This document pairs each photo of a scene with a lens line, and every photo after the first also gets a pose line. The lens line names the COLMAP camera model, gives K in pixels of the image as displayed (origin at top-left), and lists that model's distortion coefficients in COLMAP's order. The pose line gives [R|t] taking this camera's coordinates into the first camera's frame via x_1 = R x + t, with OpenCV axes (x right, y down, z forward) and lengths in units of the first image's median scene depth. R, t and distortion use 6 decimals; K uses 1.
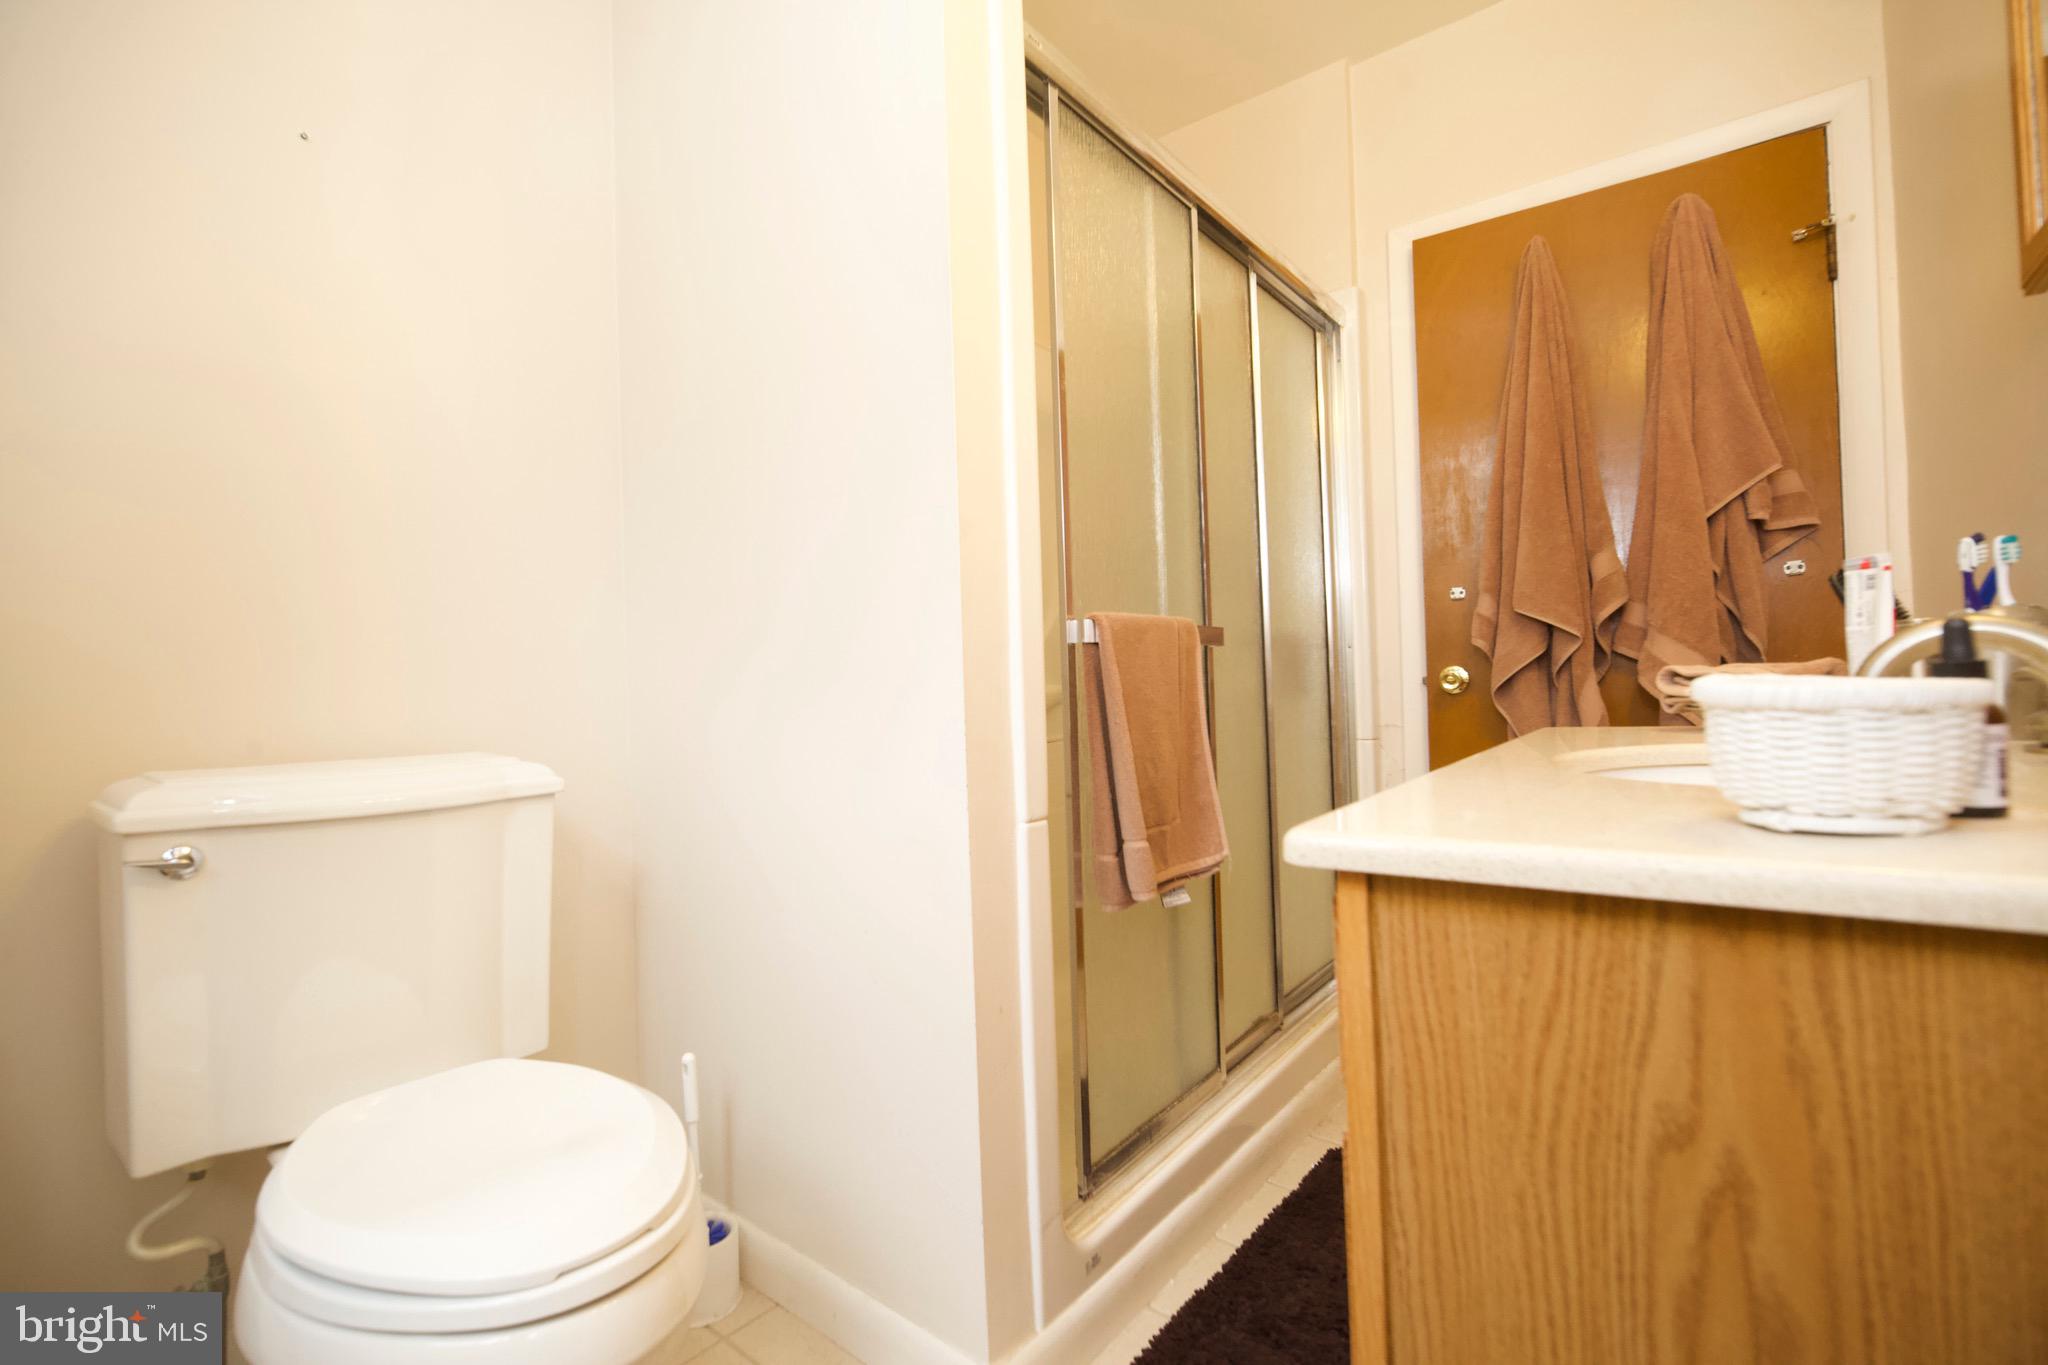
lens RADIAL K [[893.0, 0, 1027.5], [0, 893.0, 675.6], [0, 0, 1]] dist [-0.017745, -0.000642]
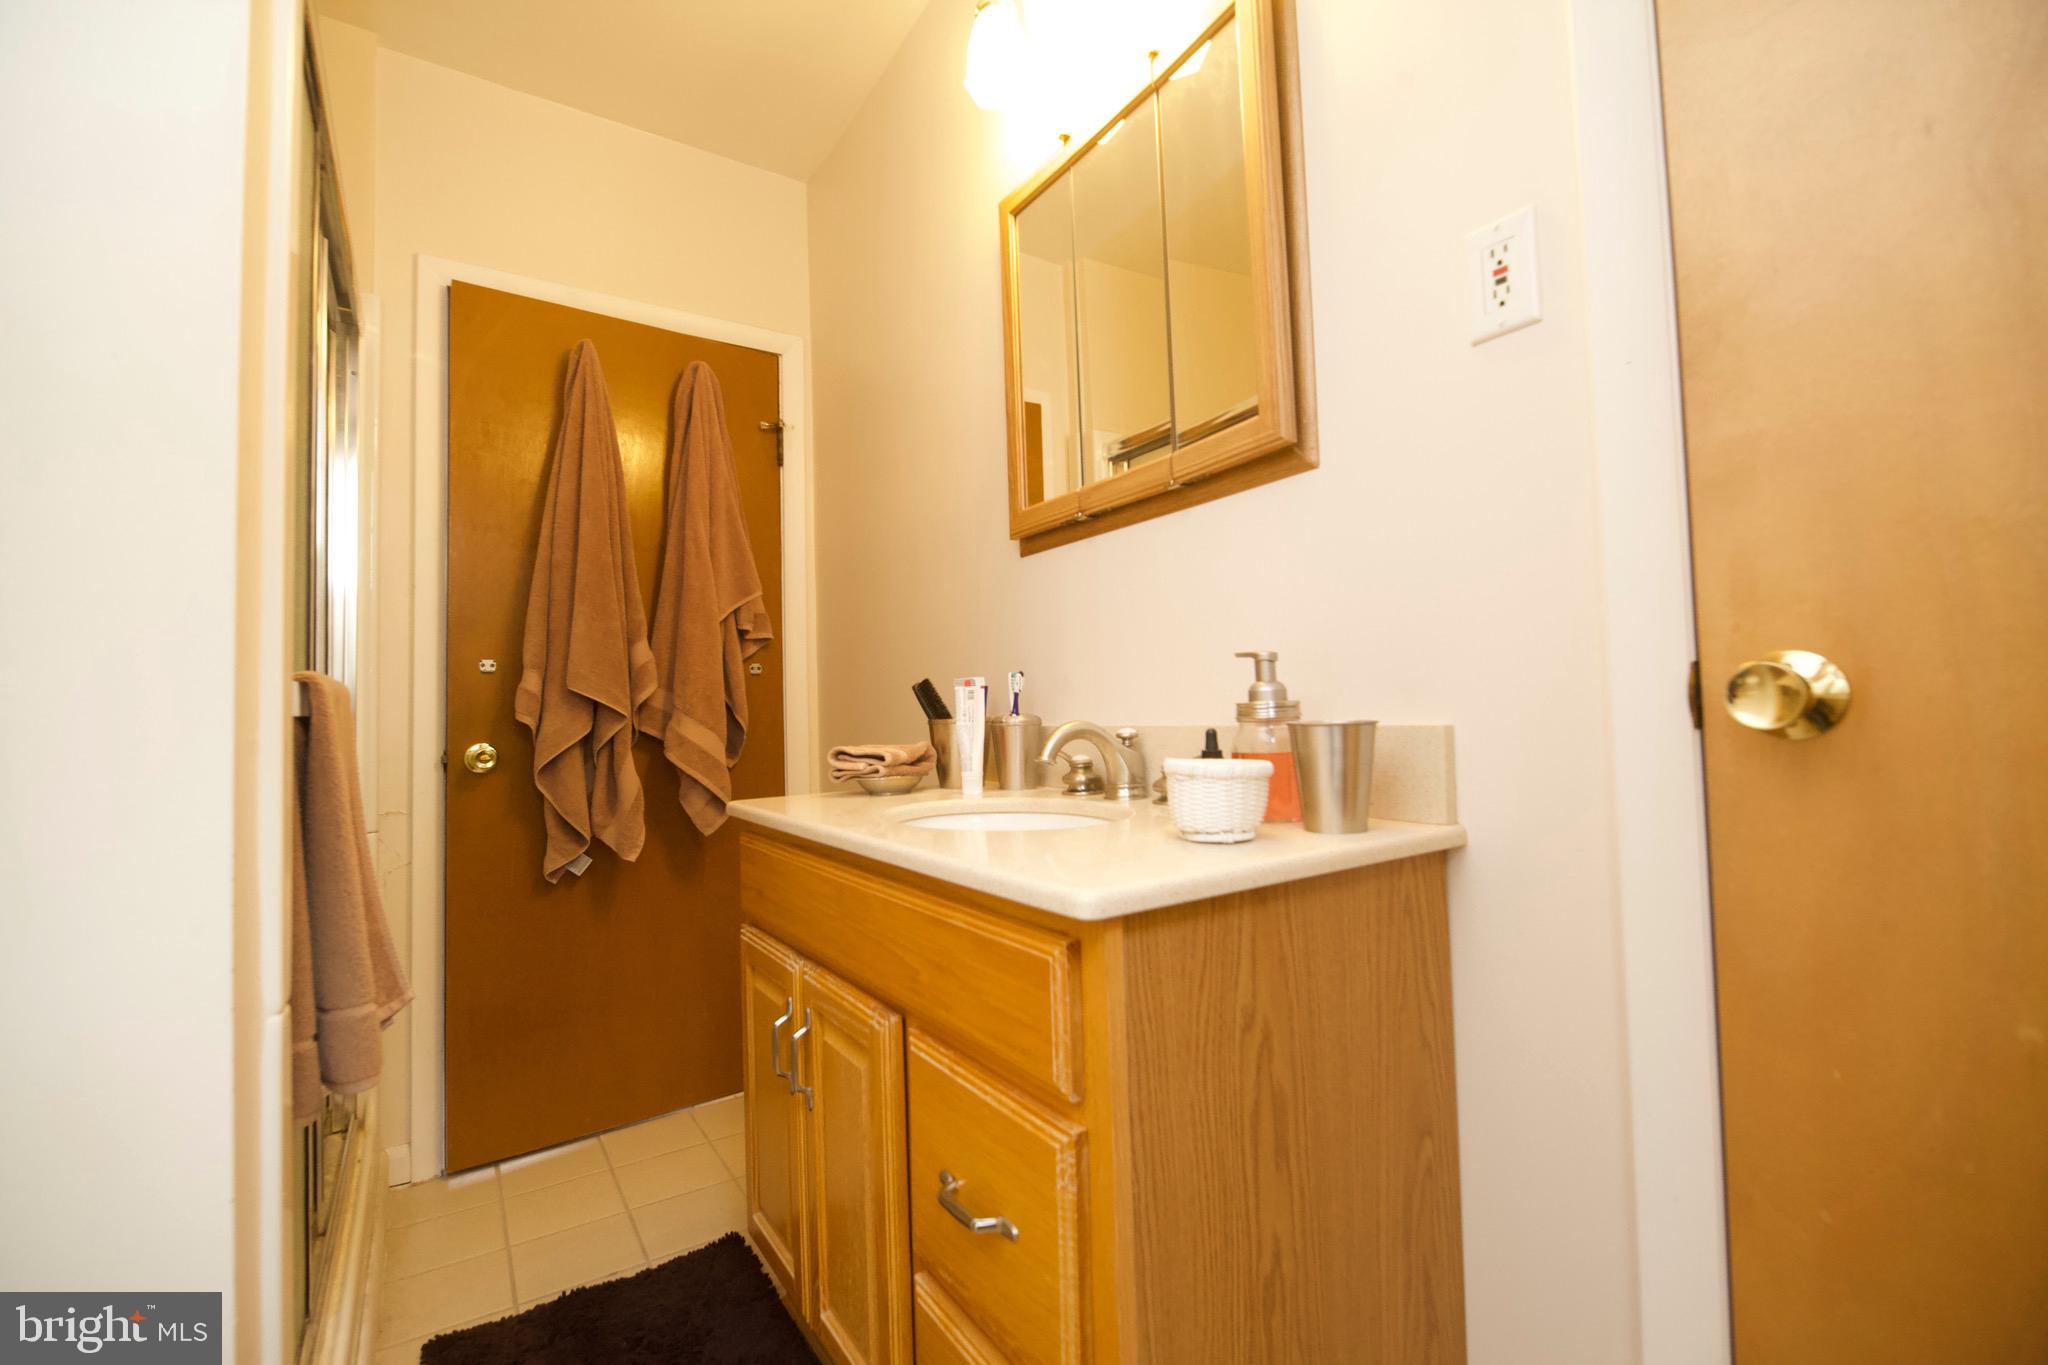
lens RADIAL K [[886.3, 0, 1021.9], [0, 886.3, 677.2], [0, 0, 1]] dist [-0.010283, -0.001351]
pose [[0.312233, 0.066832, 0.947652, -0.277175], [0.007033, 0.997332, -0.072653, -0.010591], [-0.949980, 0.029349, 0.310930, 0.209437]]
